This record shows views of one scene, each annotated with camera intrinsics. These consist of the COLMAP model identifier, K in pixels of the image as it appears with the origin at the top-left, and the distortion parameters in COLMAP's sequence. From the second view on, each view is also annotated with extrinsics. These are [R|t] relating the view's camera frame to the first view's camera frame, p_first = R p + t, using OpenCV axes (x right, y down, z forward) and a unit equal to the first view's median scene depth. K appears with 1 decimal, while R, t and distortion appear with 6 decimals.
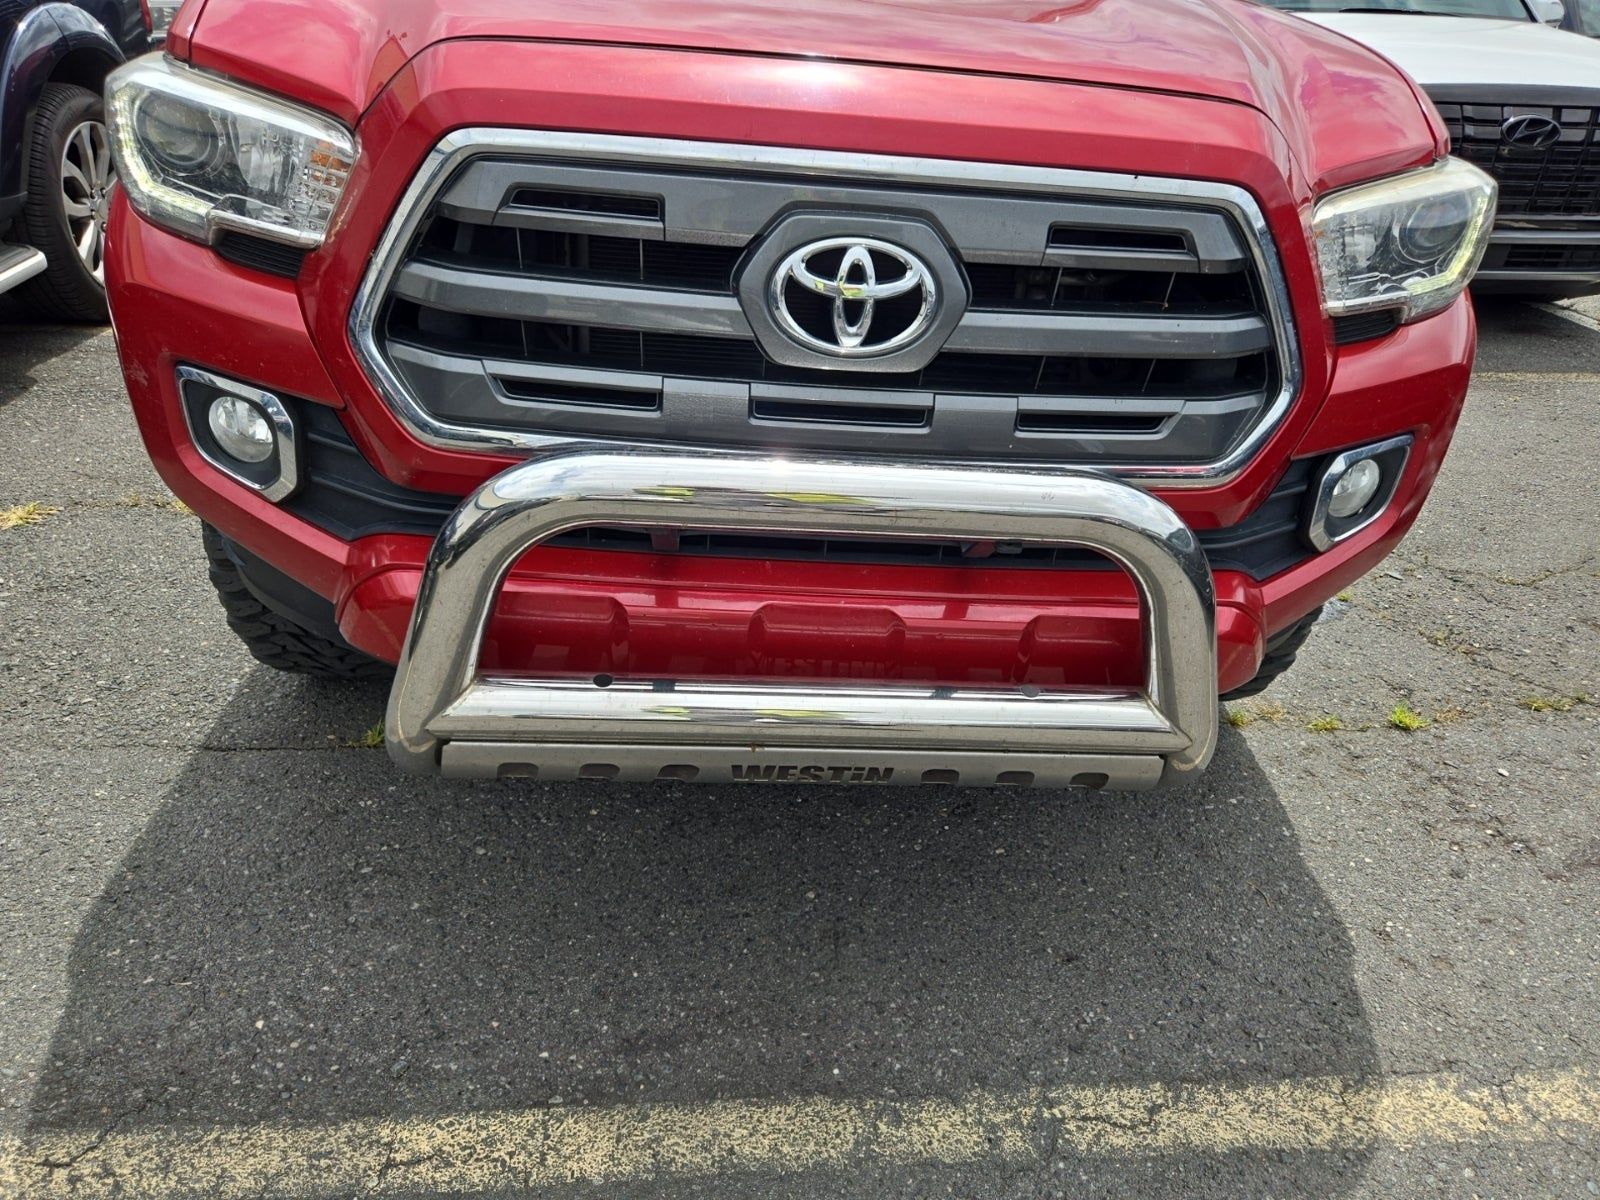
lens RADIAL K [[1081.1, 0, 802.8], [0, 1081.1, 604.7], [0, 0, 1]] dist [0.065048, -0.048929]
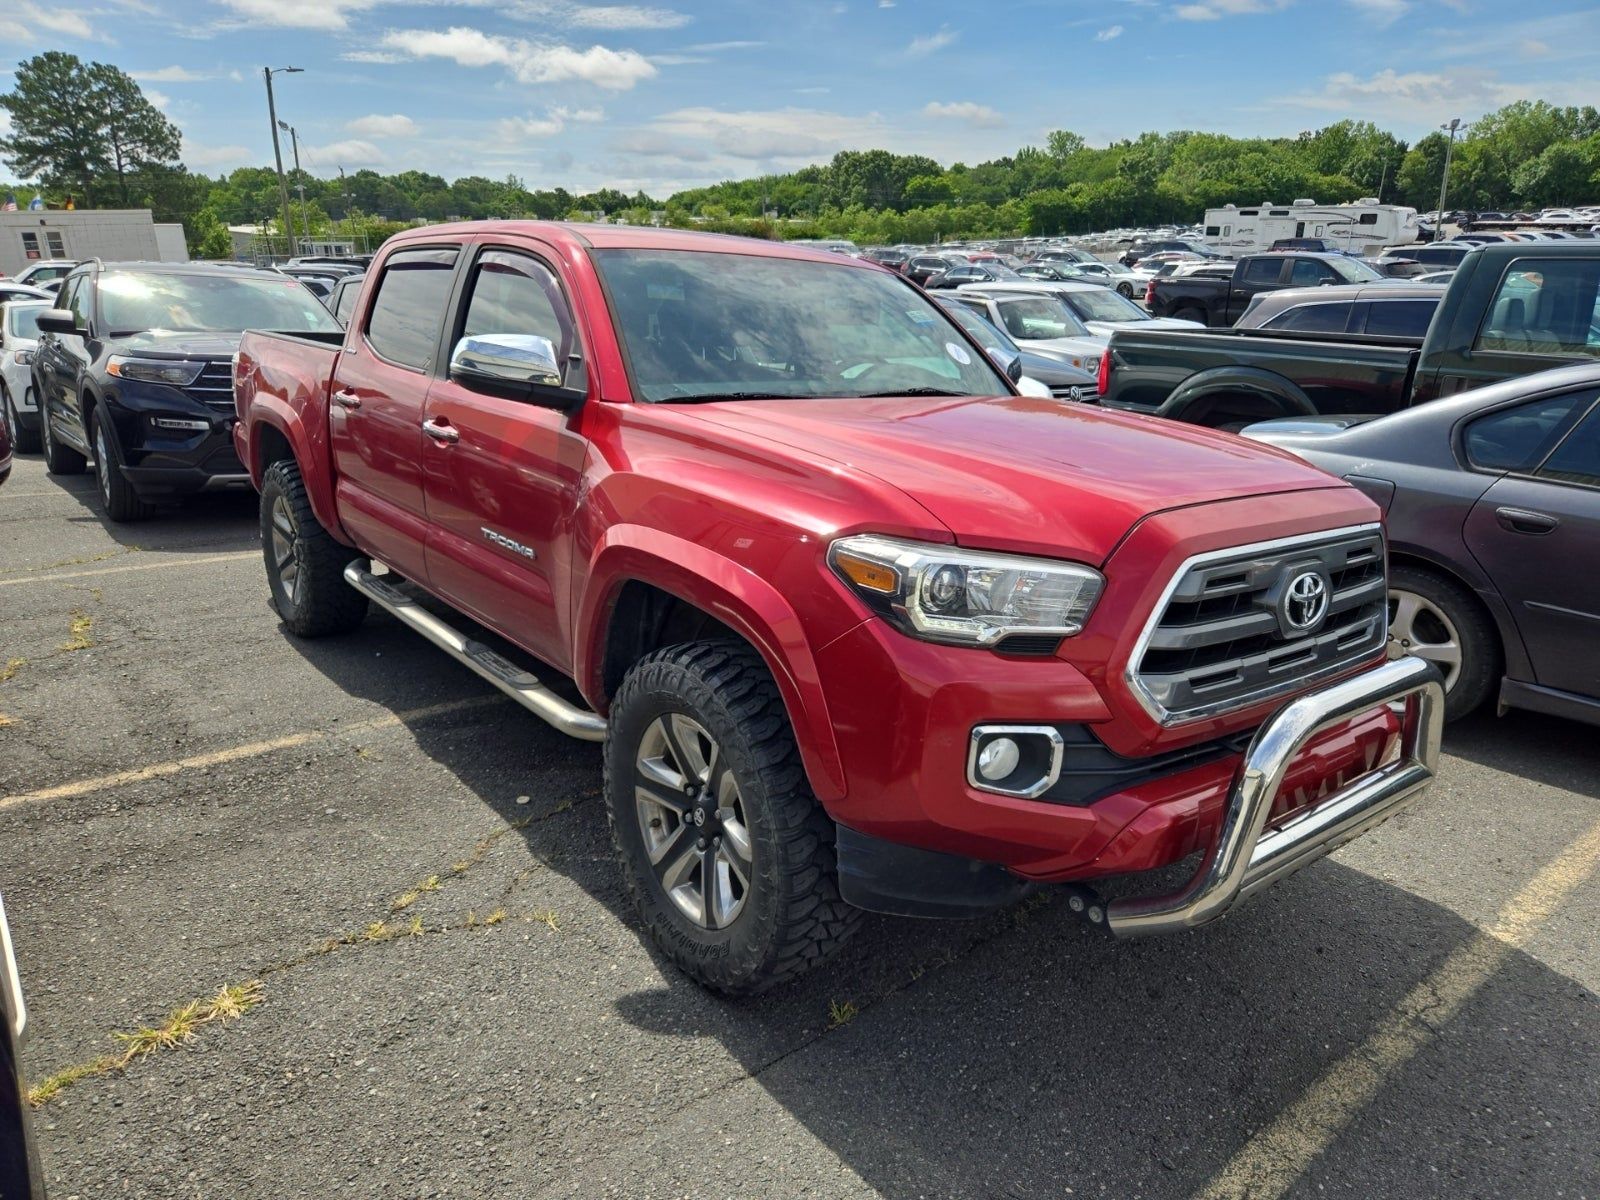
lens RADIAL K [[1081.1, 0, 799.6], [0, 1081.1, 610.6], [0, 0, 1]] dist [0.065048, -0.048929]
pose [[0.809972, -0.193274, 0.553707, -1.436859], [0.311747, 0.941591, -0.127362, -0.233987], [-0.496749, 0.275776, 0.822914, -0.154403]]
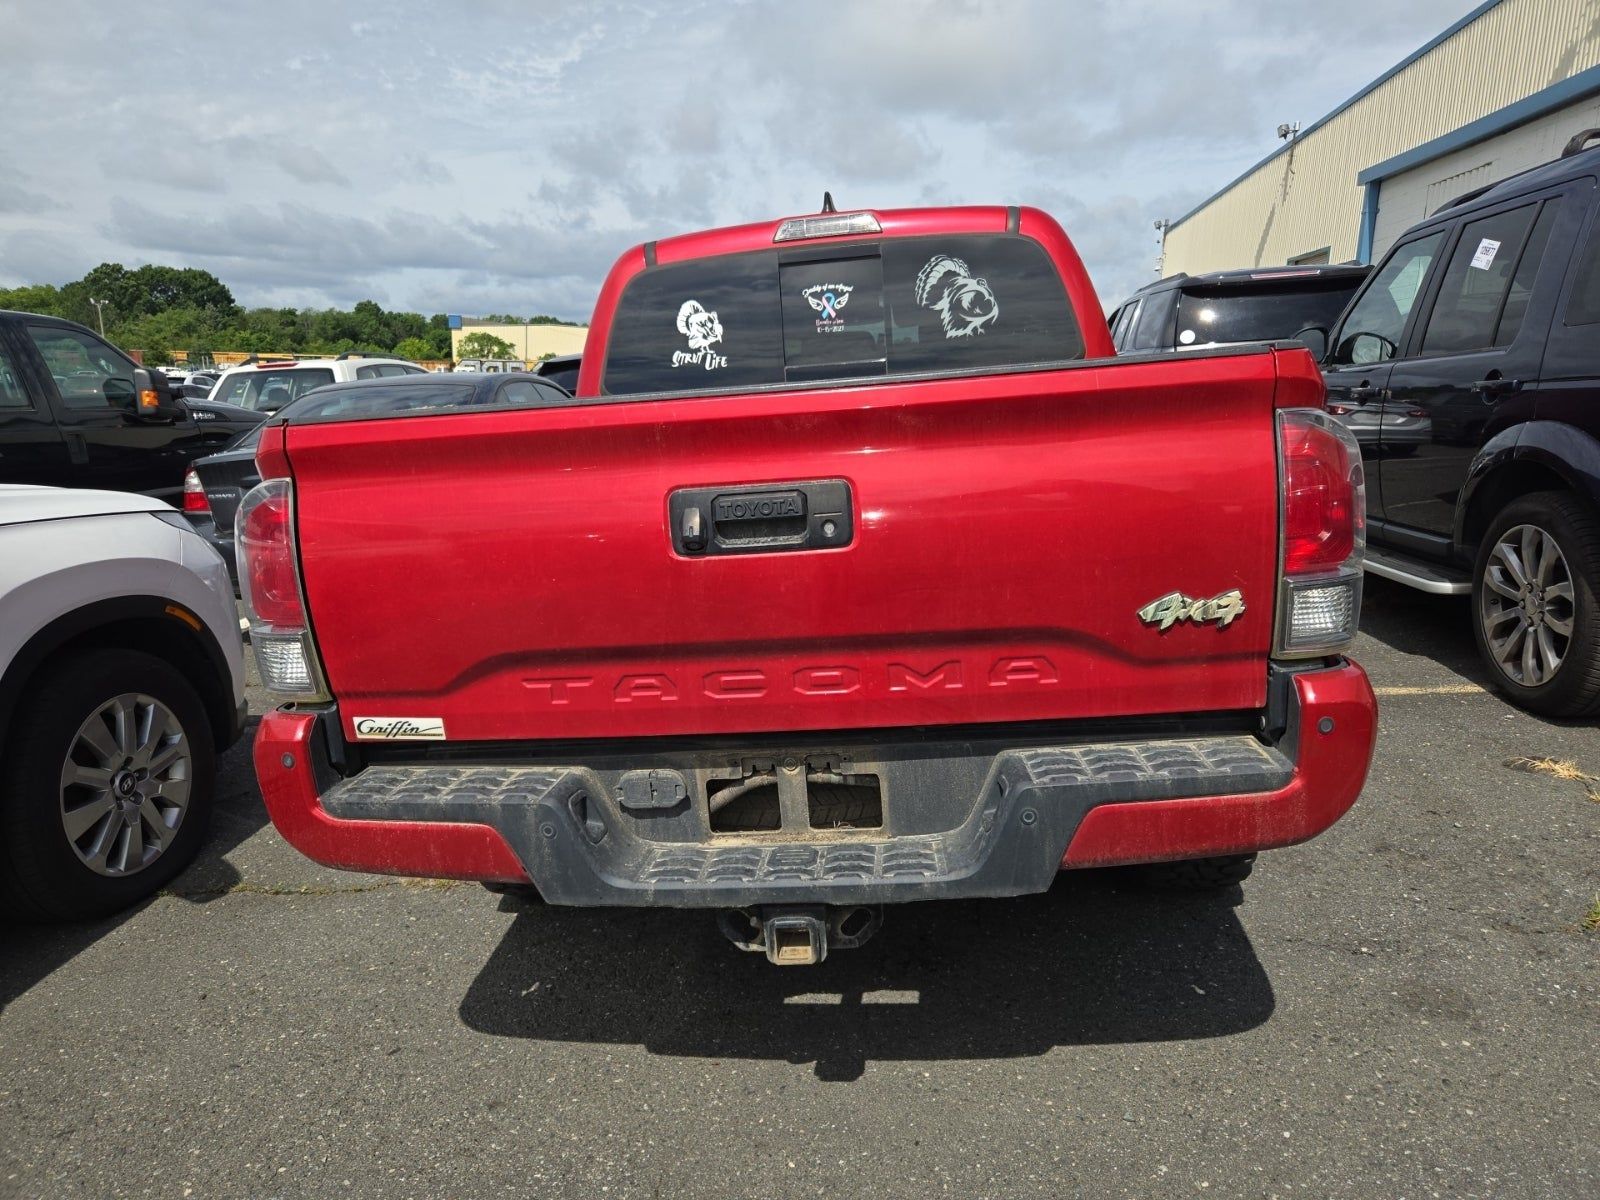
lens RADIAL K [[1081.1, 0, 802.4], [0, 1081.1, 605.2], [0, 0, 1]] dist [0.065048, -0.048929]
pose [[-0.989992, -0.022780, 0.139276, -0.338291], [0.077398, 0.737593, 0.670796, -2.848298], [-0.118010, 0.674862, -0.728447, 4.775011]]
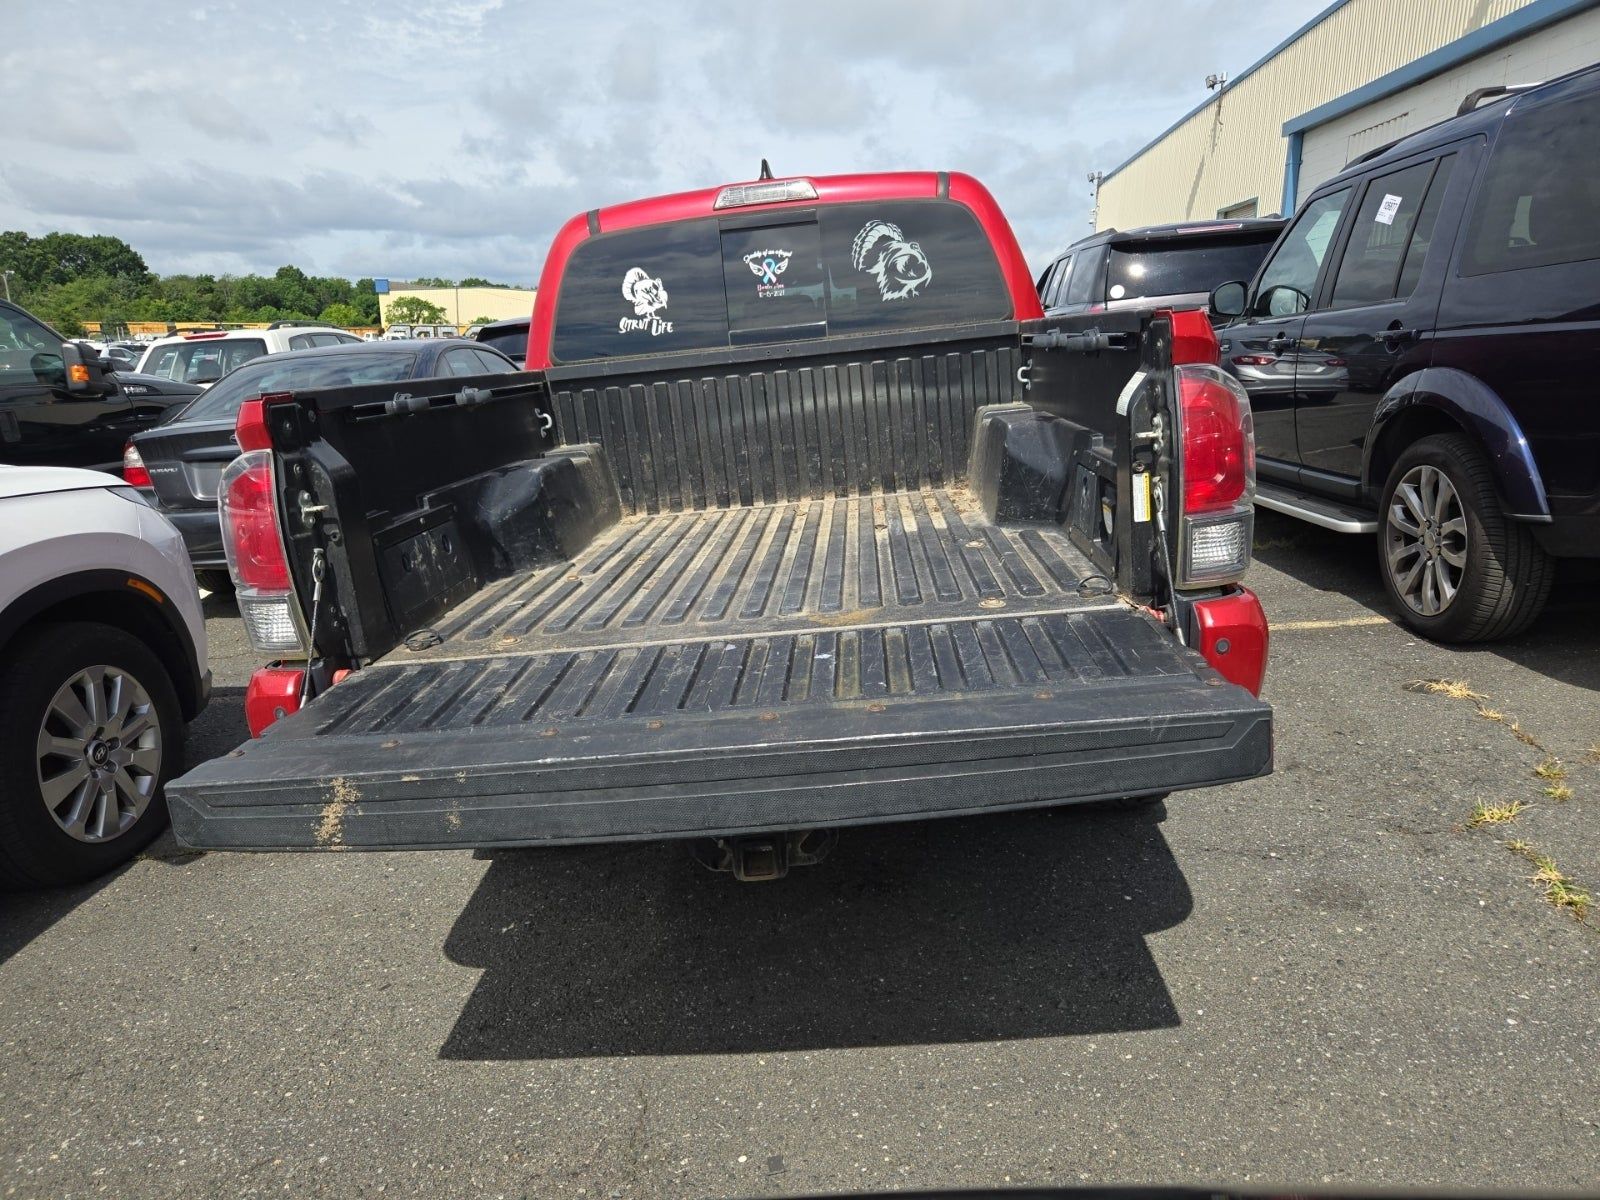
lens RADIAL K [[1081.1, 0, 802.9], [0, 1081.1, 603.2], [0, 0, 1]] dist [0.065048, -0.048929]
pose [[-0.995869, 0.004363, 0.090700, -0.345566], [0.066766, 0.712174, 0.698821, -2.912400], [-0.061546, 0.701989, -0.709523, 4.866025]]
